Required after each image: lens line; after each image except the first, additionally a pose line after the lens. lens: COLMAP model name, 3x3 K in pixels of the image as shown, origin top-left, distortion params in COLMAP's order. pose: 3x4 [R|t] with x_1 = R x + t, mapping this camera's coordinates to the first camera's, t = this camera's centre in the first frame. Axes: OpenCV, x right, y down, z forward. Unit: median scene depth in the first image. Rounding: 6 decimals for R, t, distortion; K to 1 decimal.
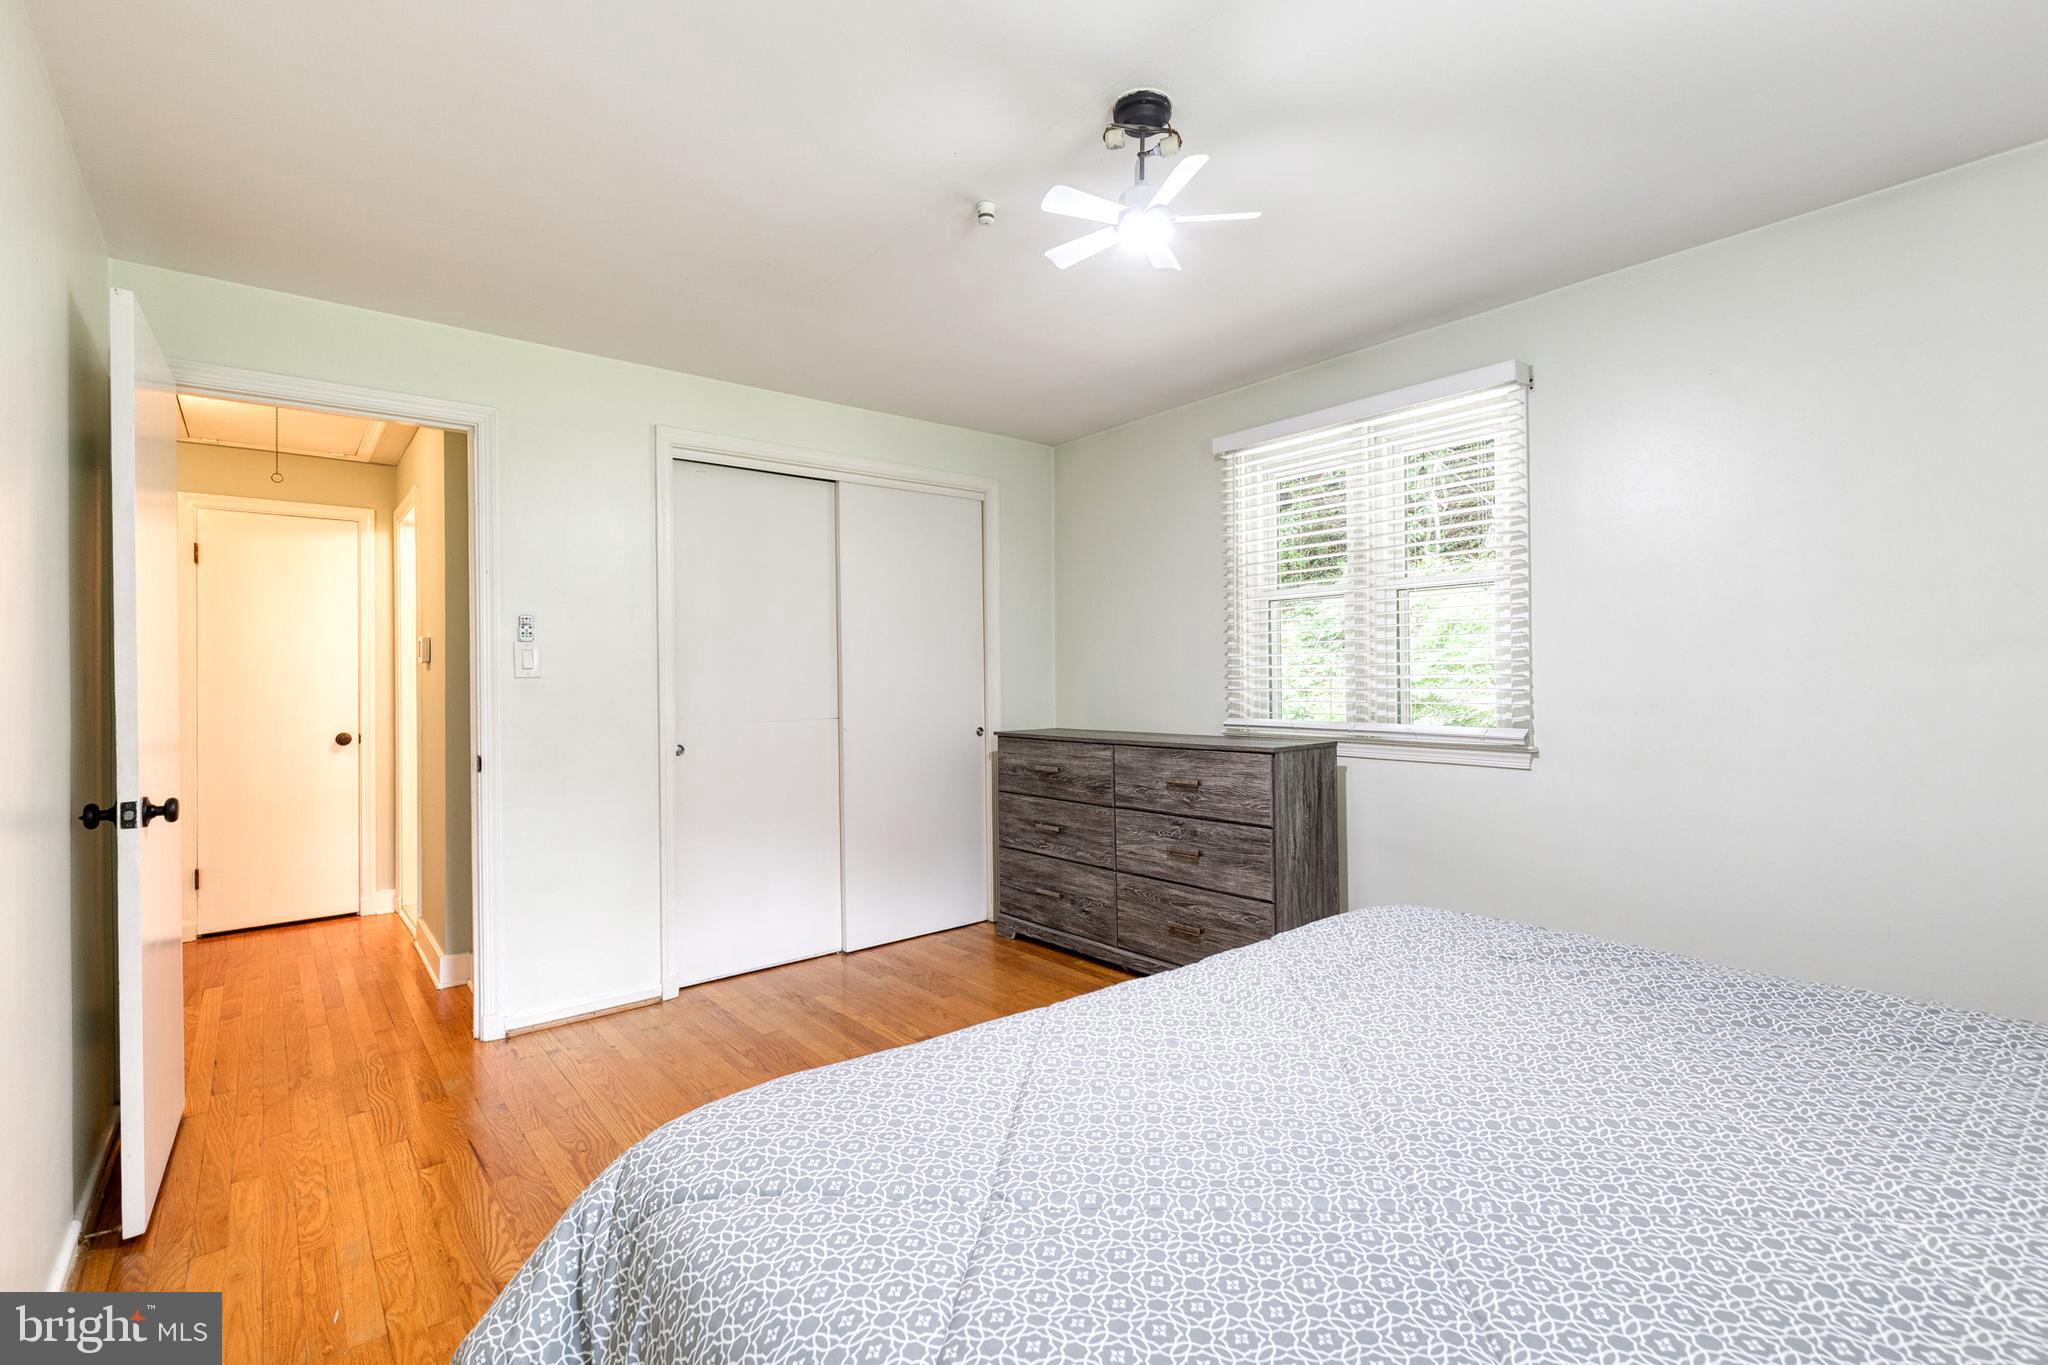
lens RADIAL K [[953.1, 0, 1030.3], [0, 953.1, 685.4], [0, 0, 1]] dist [0.012474, -0.000281]
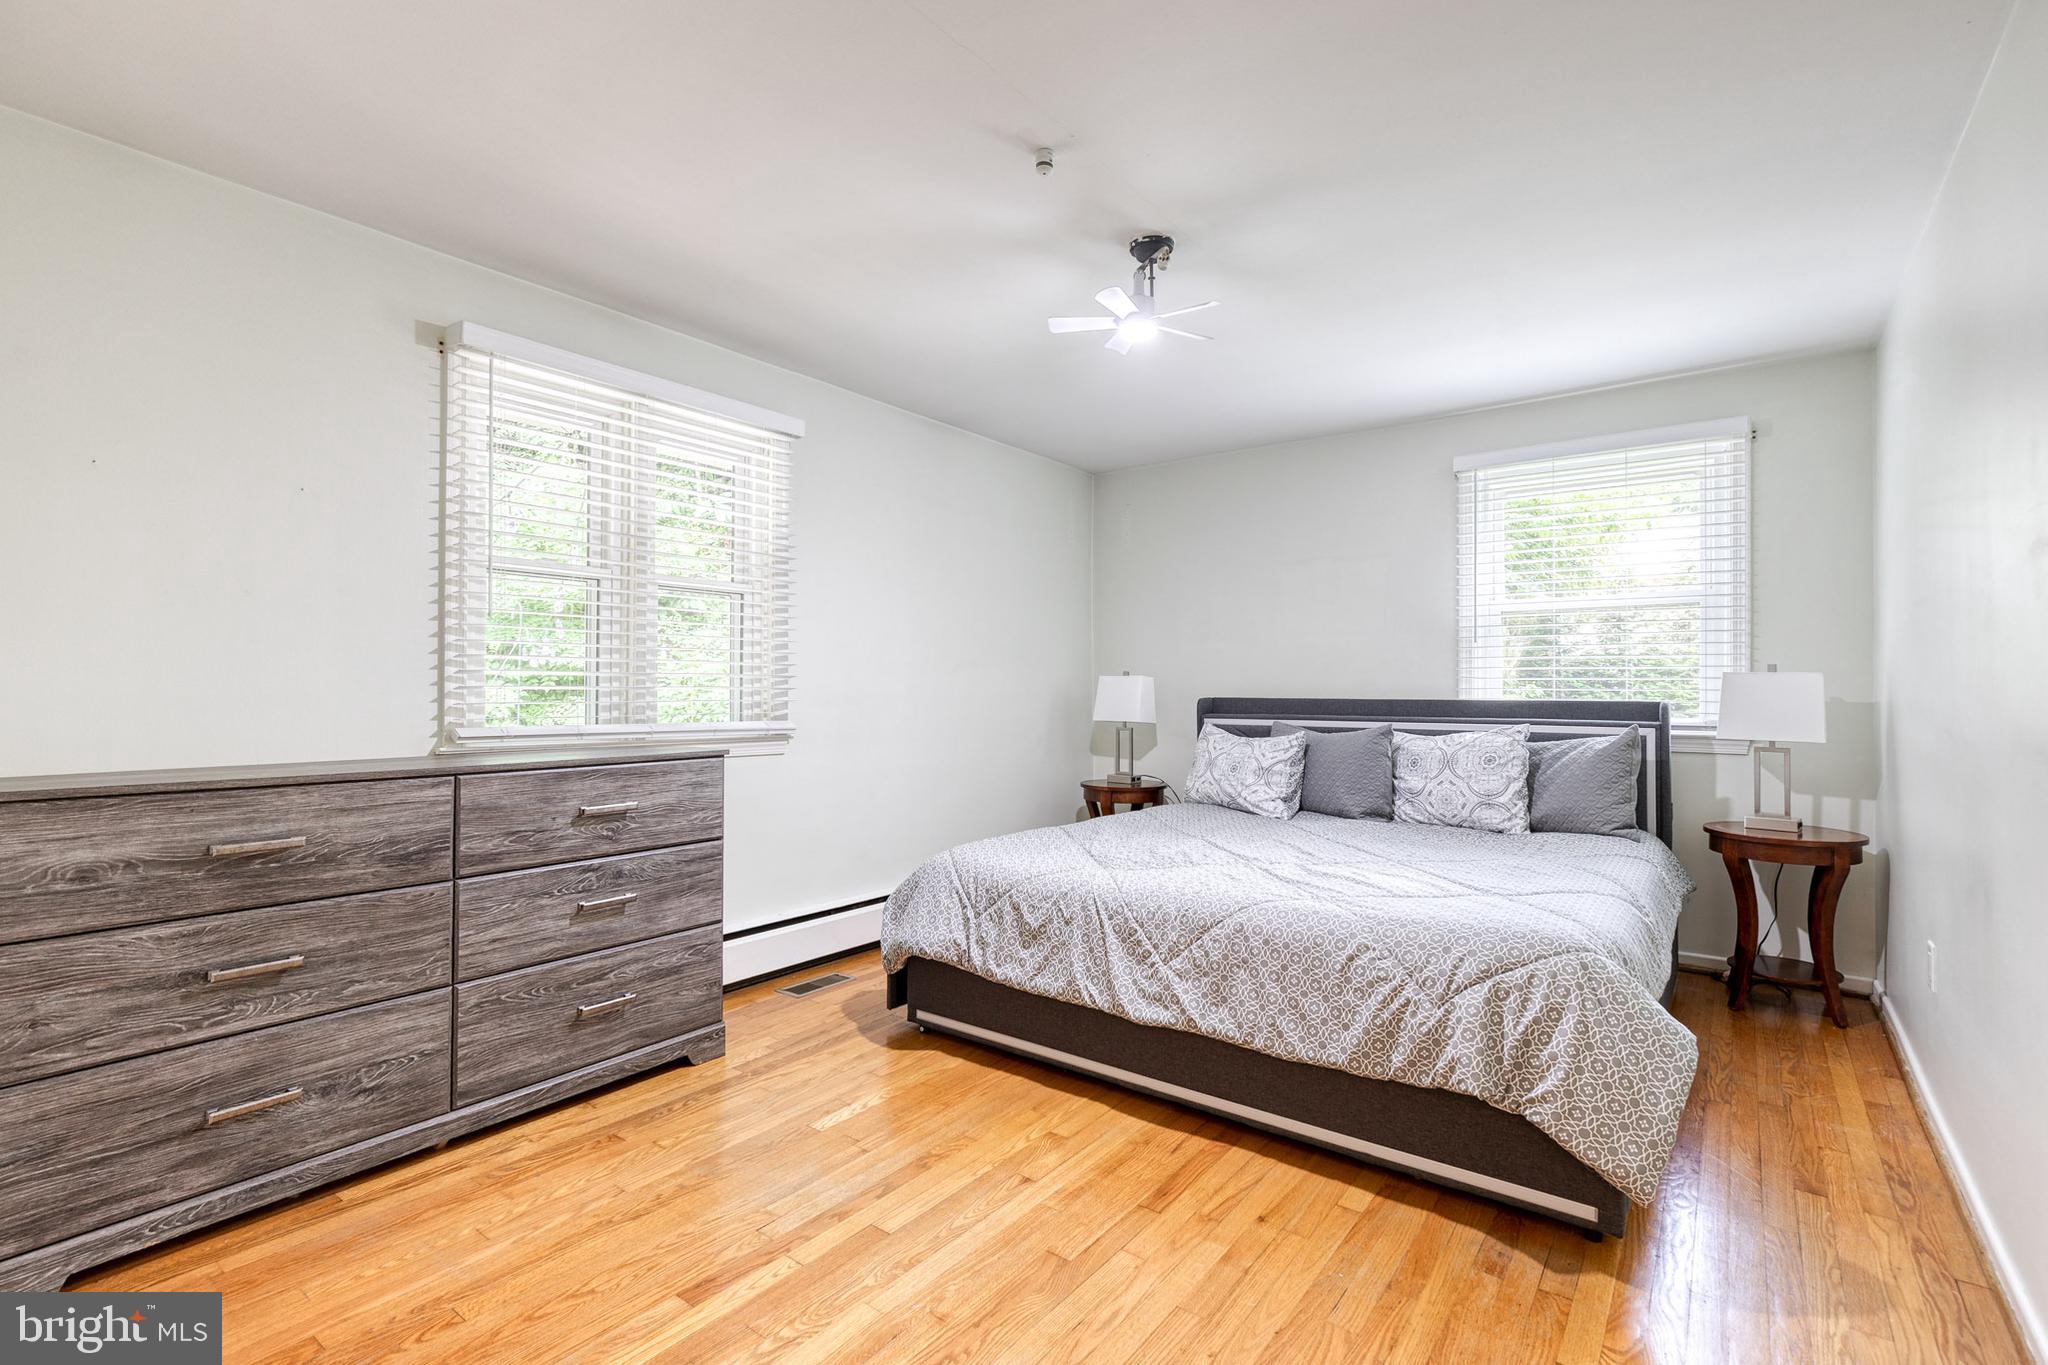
lens RADIAL K [[953.1, 0, 1030.3], [0, 953.1, 685.4], [0, 0, 1]] dist [0.012474, -0.000281]
pose [[-0.246982, 0.012333, 0.968942, -0.594522], [0.003230, 0.999924, -0.011904, 0.013443], [-0.969015, 0.000189, -0.247003, 0.798315]]
